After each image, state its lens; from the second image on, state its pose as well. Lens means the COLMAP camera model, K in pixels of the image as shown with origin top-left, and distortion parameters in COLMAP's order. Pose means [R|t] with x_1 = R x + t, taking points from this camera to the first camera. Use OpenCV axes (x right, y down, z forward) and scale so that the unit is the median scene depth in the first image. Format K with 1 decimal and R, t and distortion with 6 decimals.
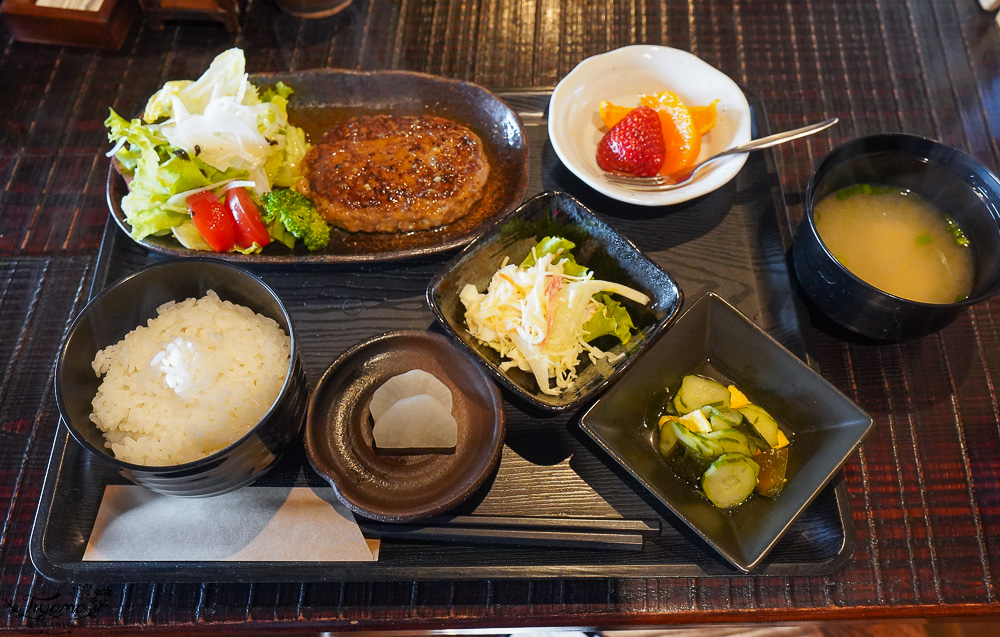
lens RADIAL K [[748.1, 0, 500.0], [0, 748.1, 318.5], [0, 0, 1]] dist [-0.004927, -0.002499]
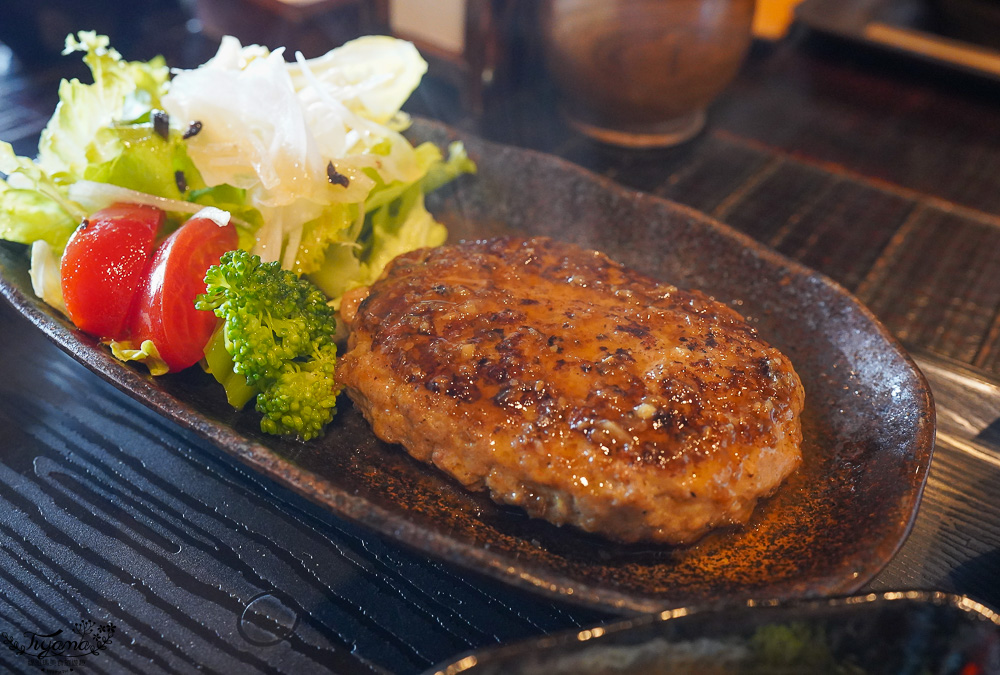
lens RADIAL K [[881.4, 0, 500.0], [0, 881.4, 337.5], [0, 0, 1]] dist [0.004609, 0.004616]
pose [[0.840177, 0.384039, -0.382905, 0.004757], [-0.503854, 0.813928, -0.289228, -0.059899], [0.200582, 0.435931, 0.877343, 0.607110]]
